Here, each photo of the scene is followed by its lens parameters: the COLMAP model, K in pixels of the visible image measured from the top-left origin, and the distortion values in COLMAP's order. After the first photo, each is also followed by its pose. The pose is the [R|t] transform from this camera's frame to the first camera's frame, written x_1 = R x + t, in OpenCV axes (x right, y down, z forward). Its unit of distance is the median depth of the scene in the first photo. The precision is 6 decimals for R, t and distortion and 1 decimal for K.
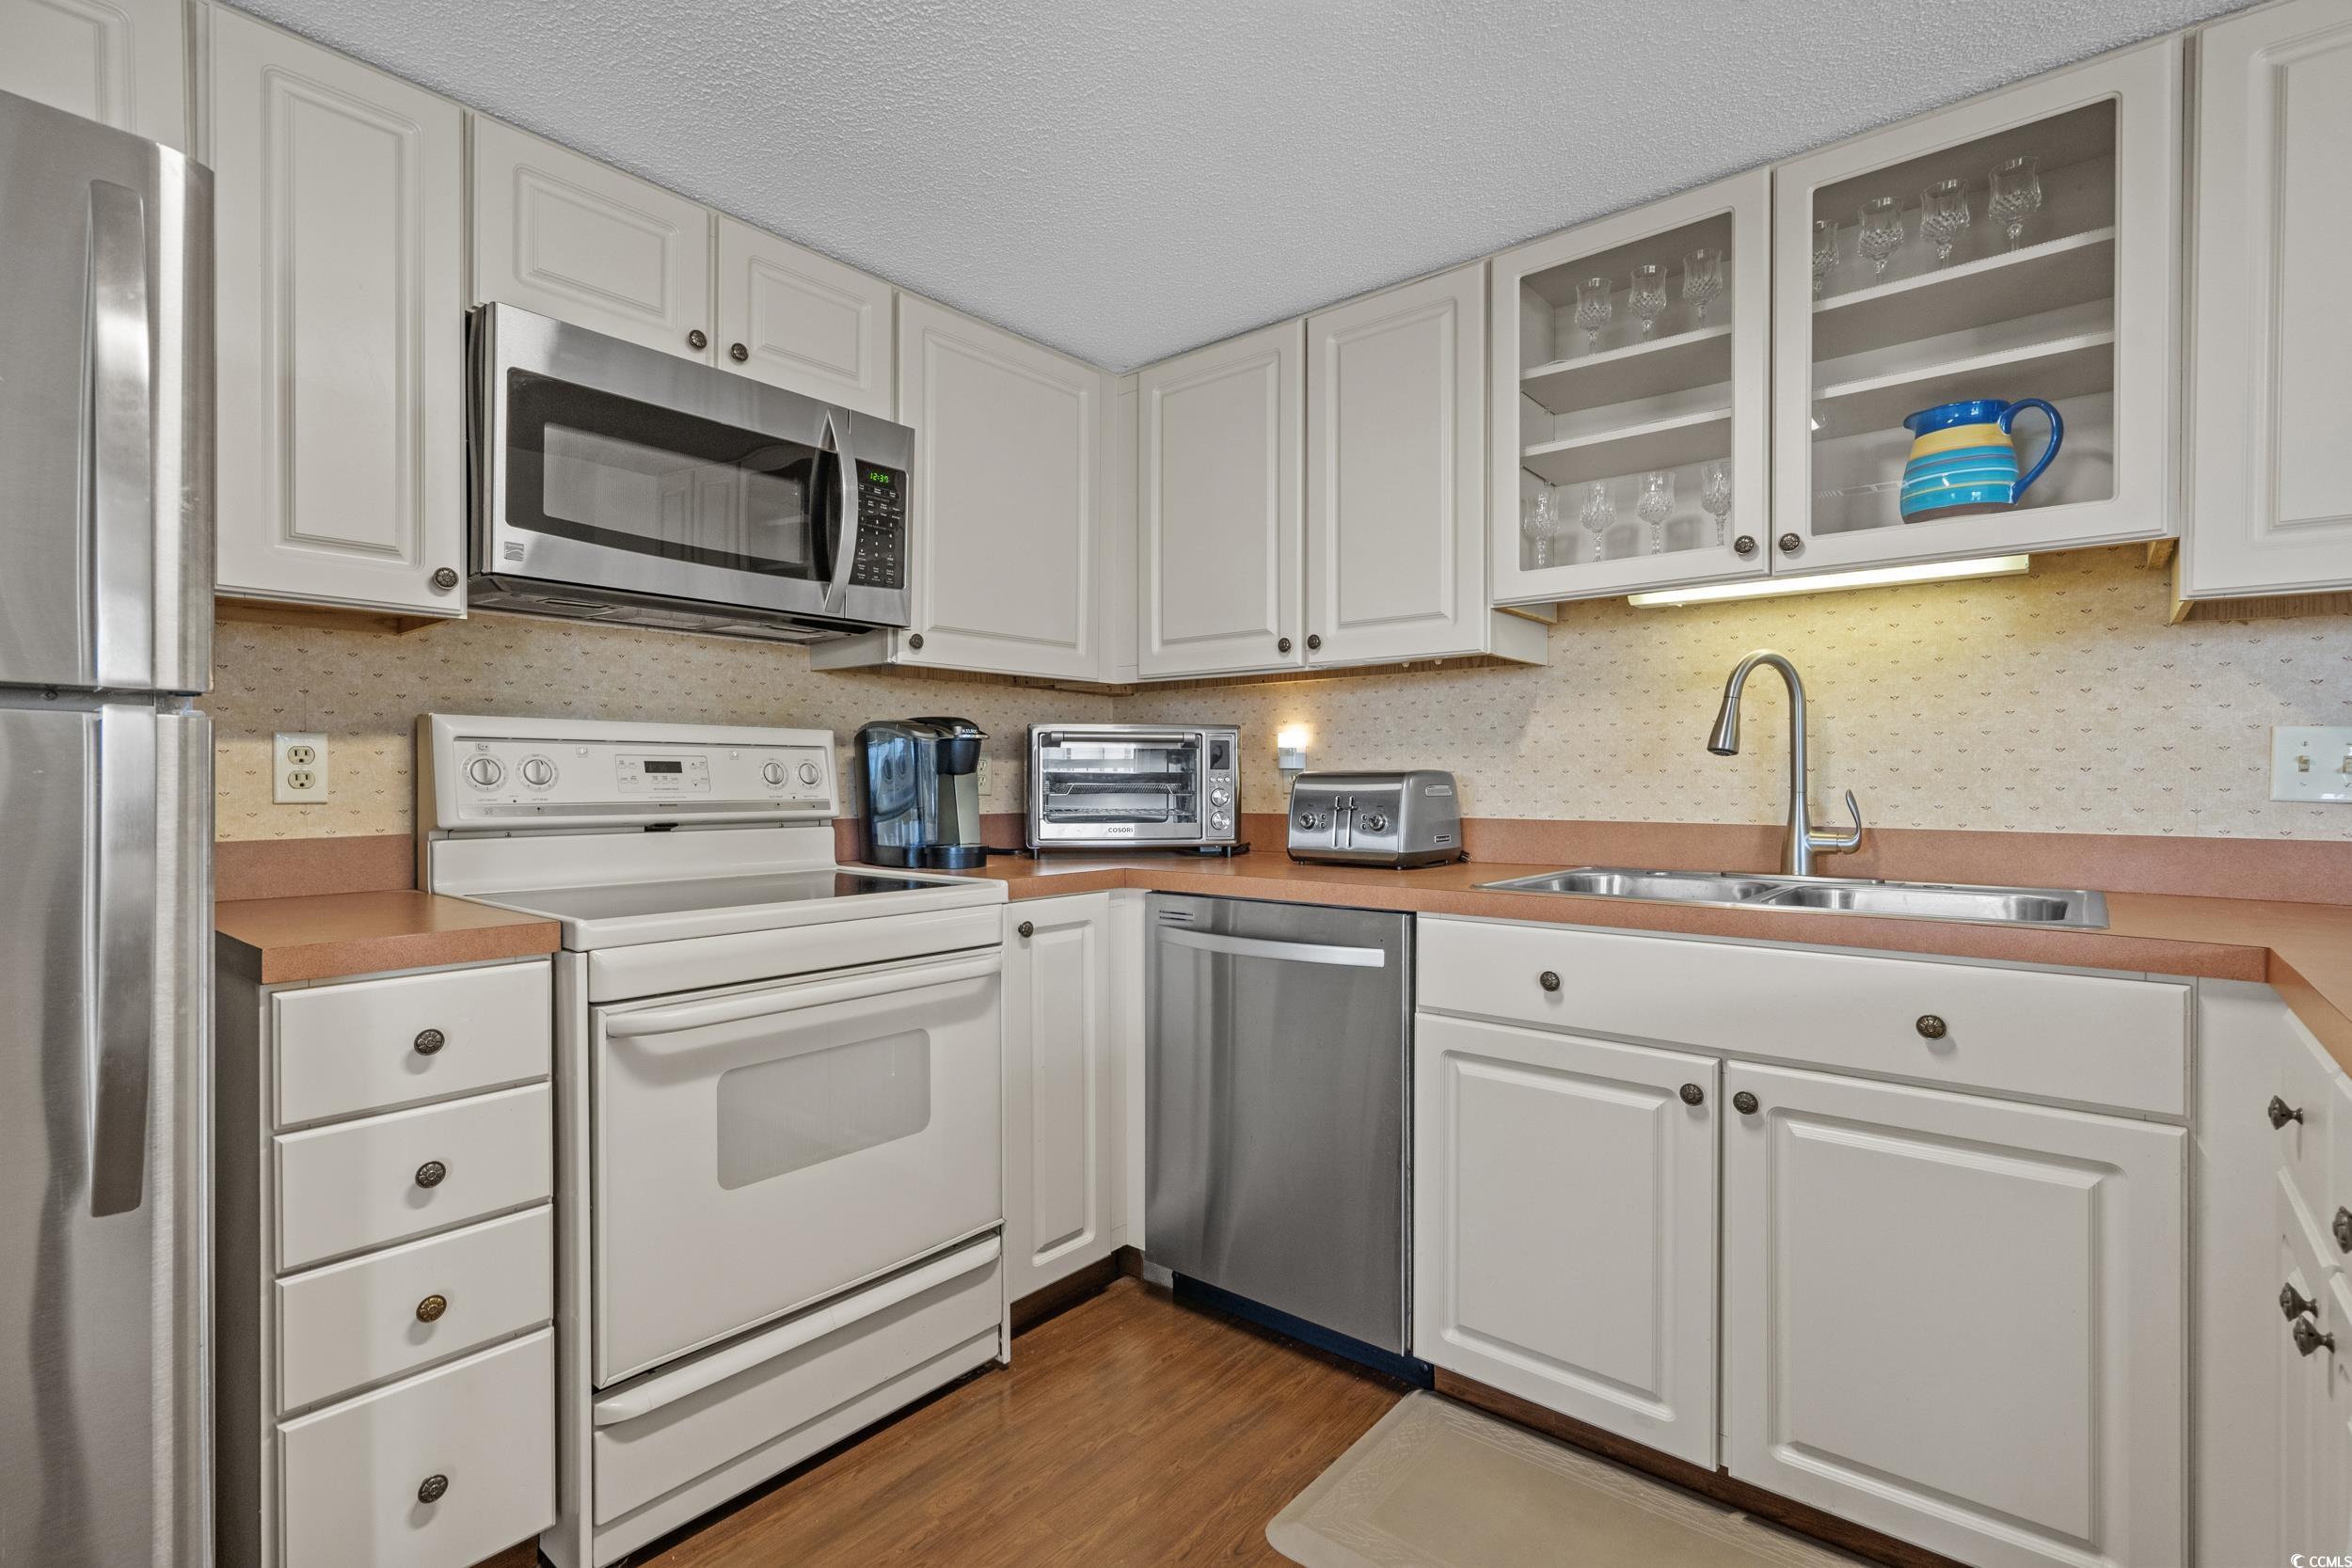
lens RADIAL K [[1088.8, 0, 1175.4], [0, 1088.8, 794.6], [0, 0, 1]] dist [-0.001816, 0.000188]
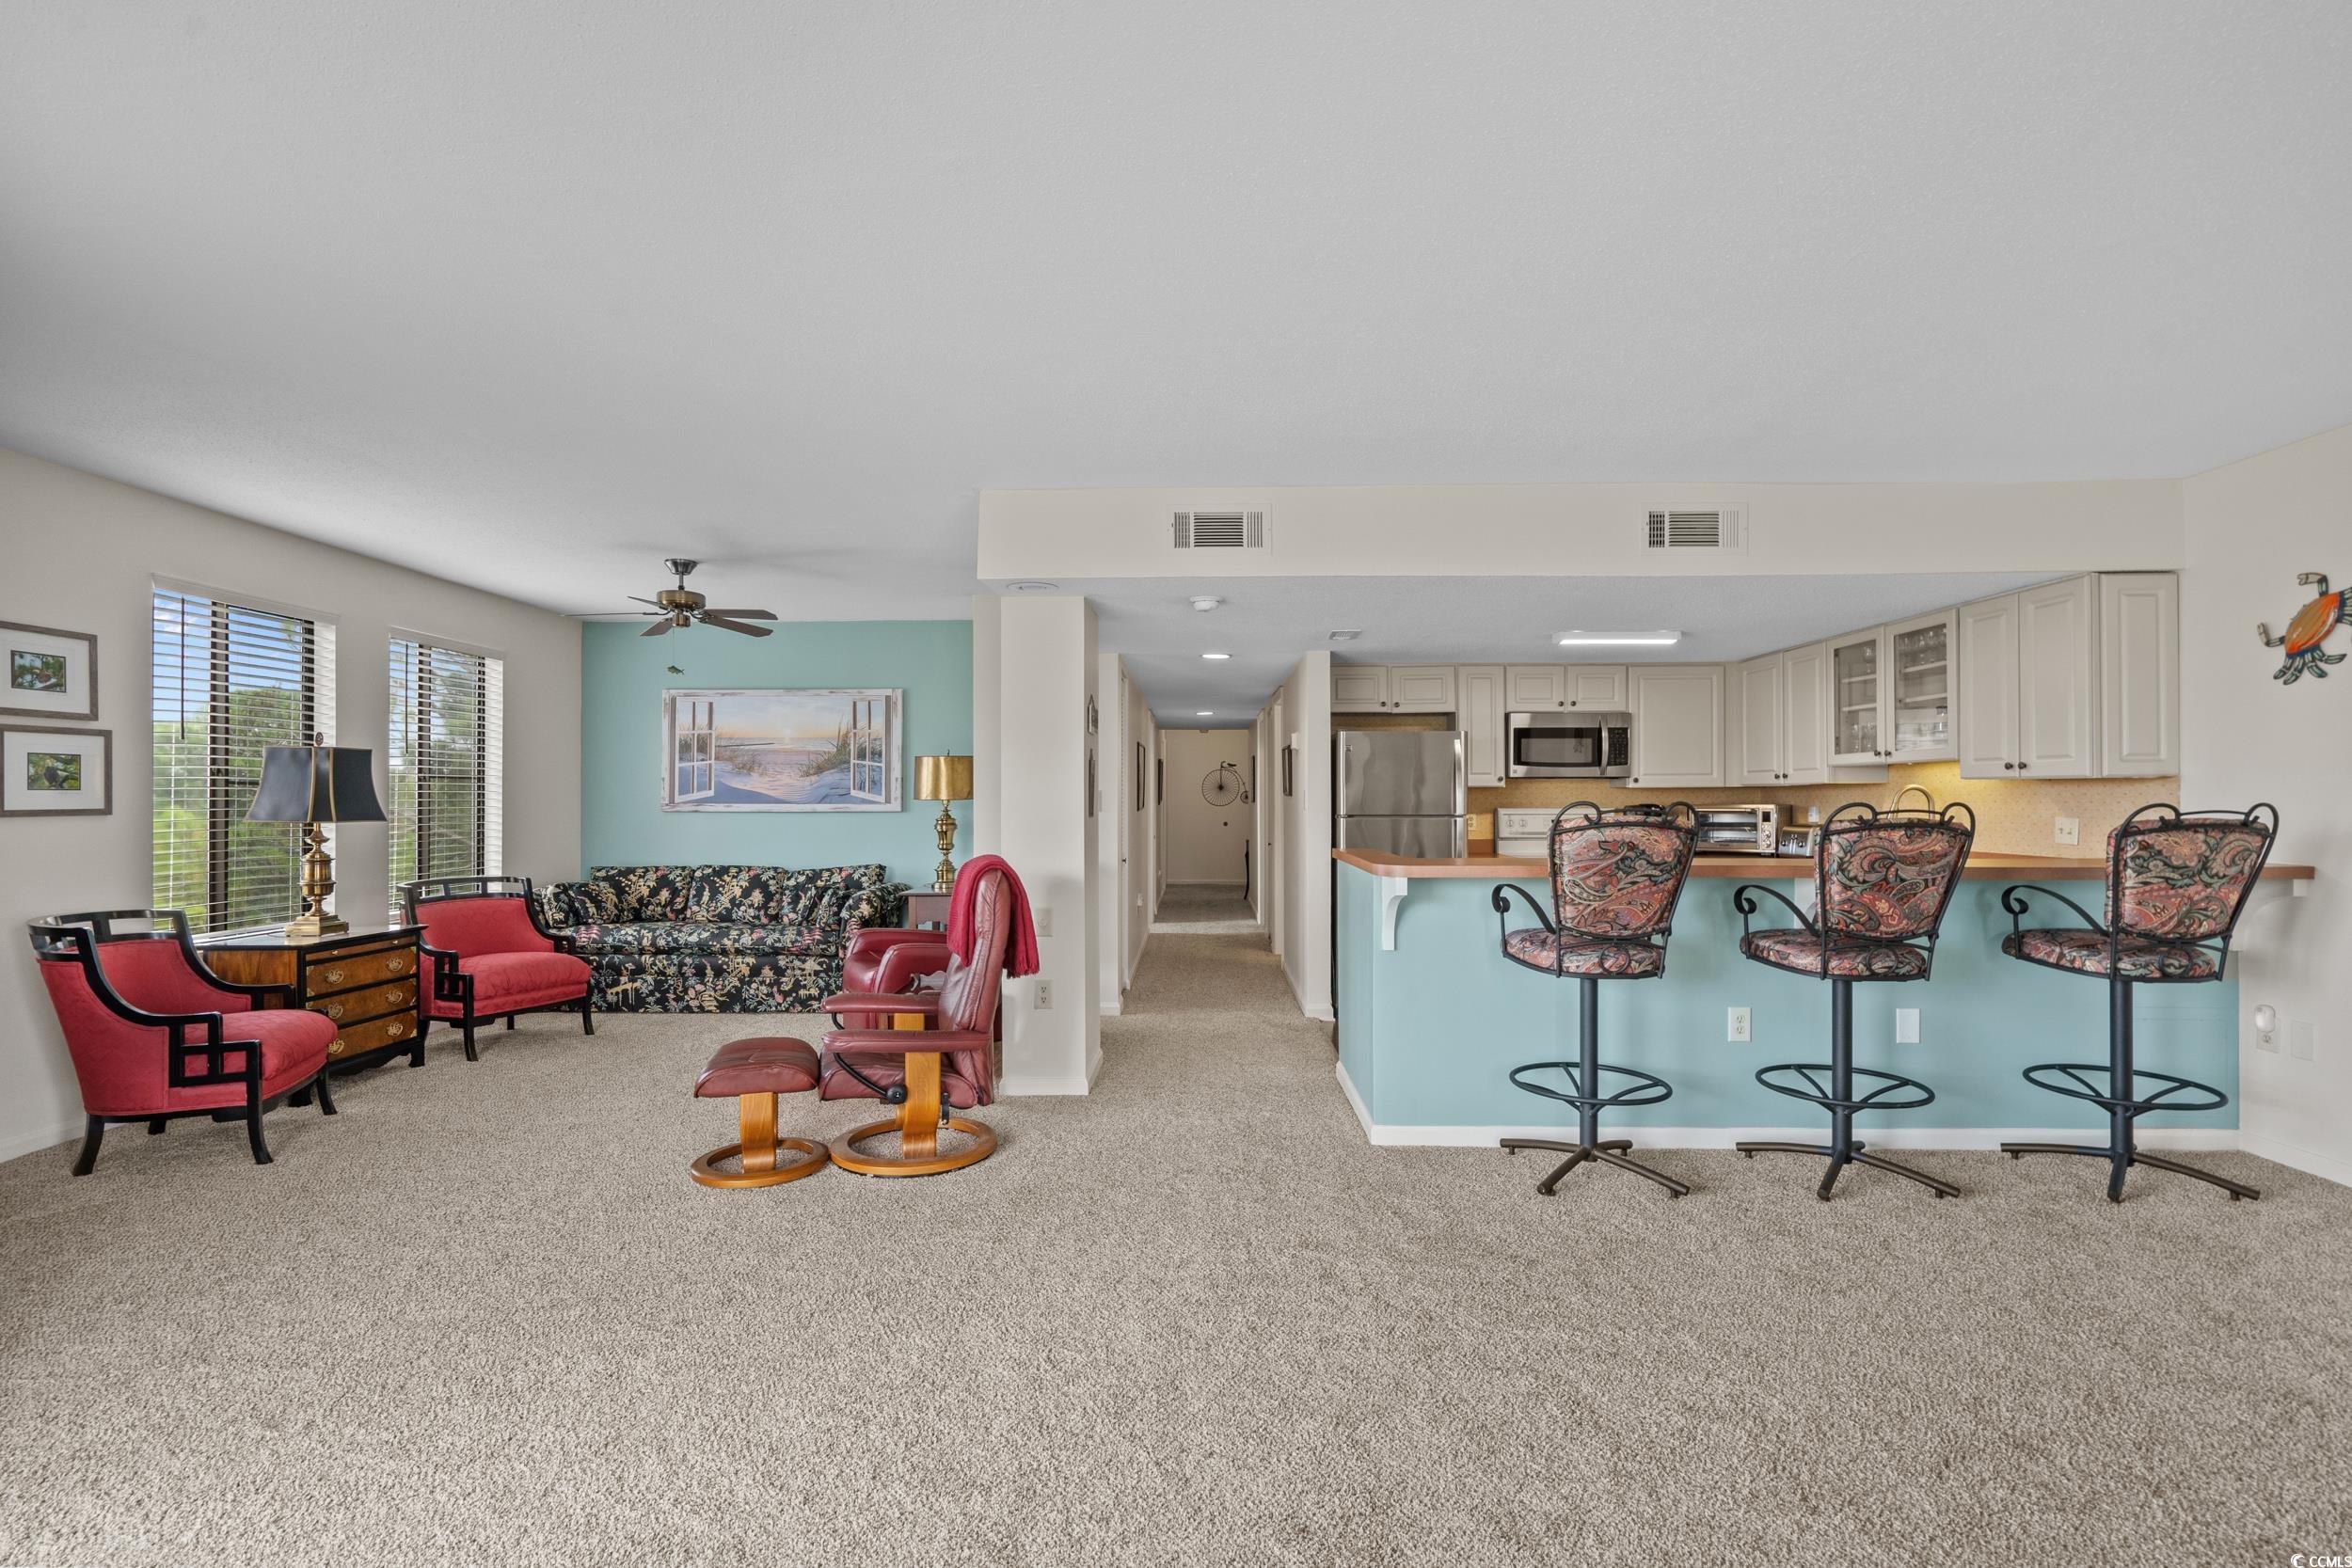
lens RADIAL K [[1072.6, 0, 1178.4], [0, 1072.6, 781.7], [0, 0, 1]] dist [-0.003471, 0.000399]
pose [[0.625799, -0.015433, -0.779831, 1.491864], [-0.008323, 0.999615, -0.026462, -0.053635], [0.779940, 0.023051, 0.625430, -2.147872]]
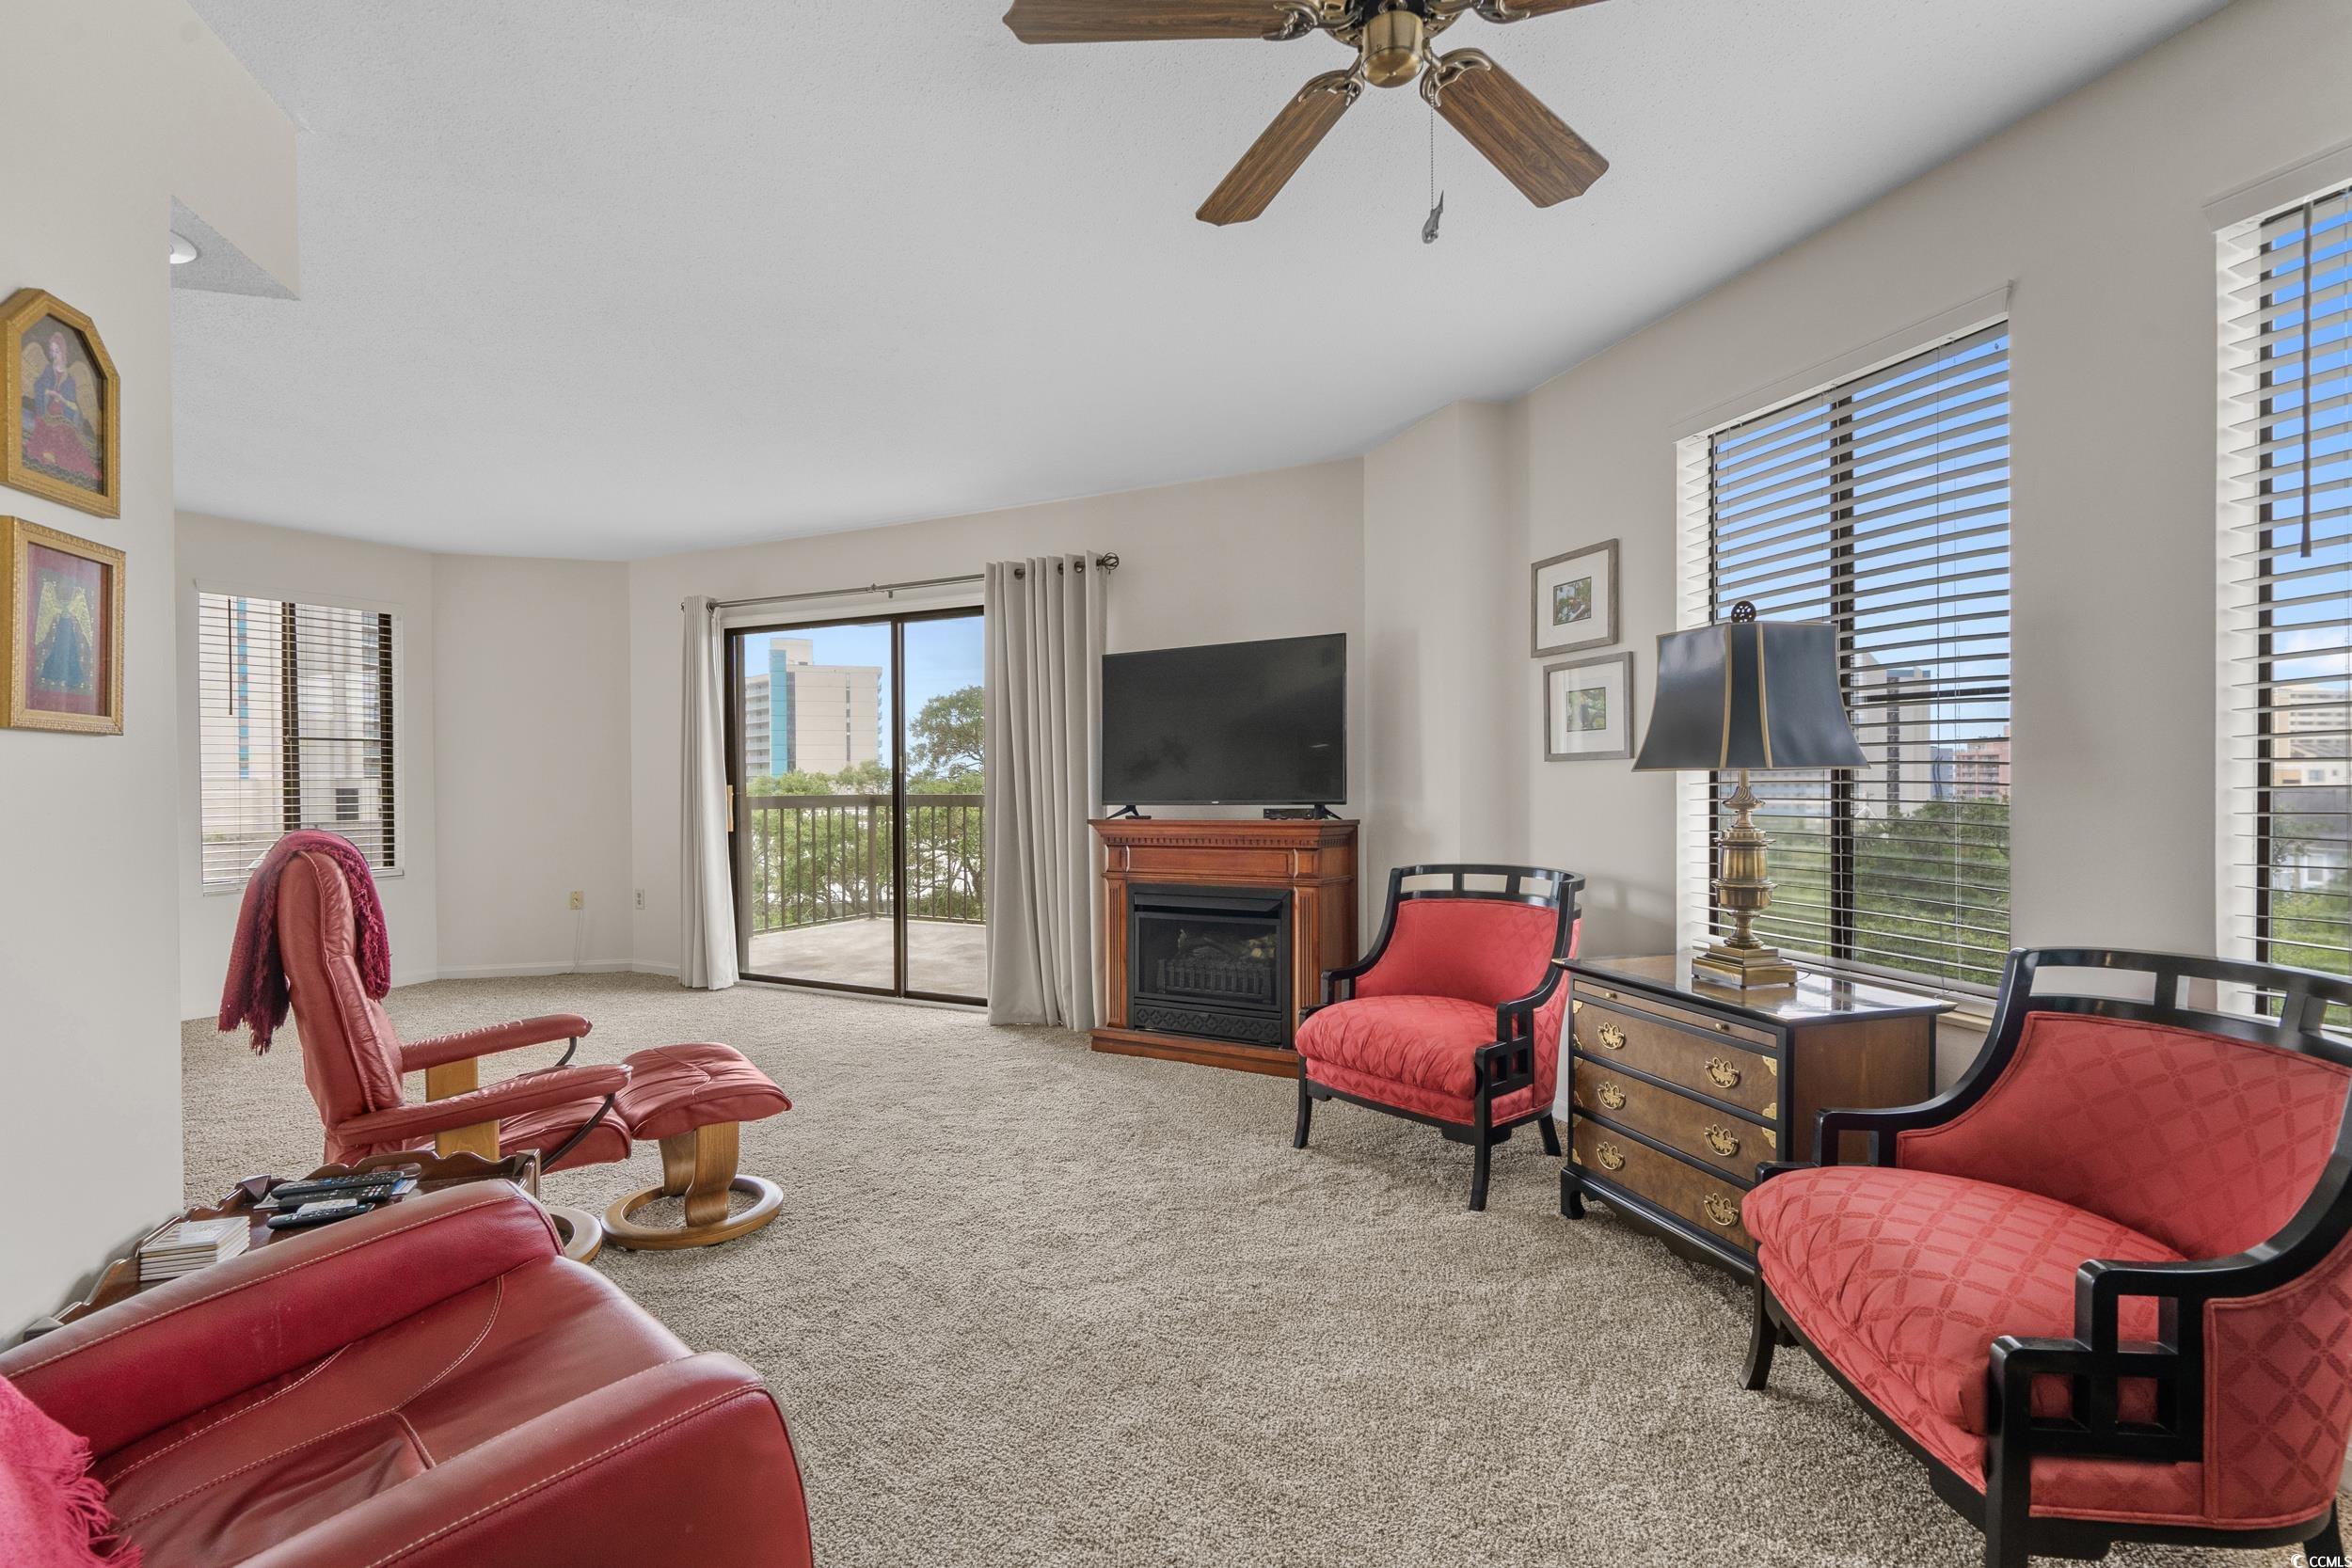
lens RADIAL K [[1070.7, 0, 1148.0], [0, 1070.7, 787.1], [0, 0, 1]] dist [-0.001448, 0.000106]
pose [[-0.833684, -0.000650, 0.552241, -1.698917], [0.014059, 0.999650, 0.022399, -0.030285], [-0.552063, 0.026438, -0.833383, -0.691142]]
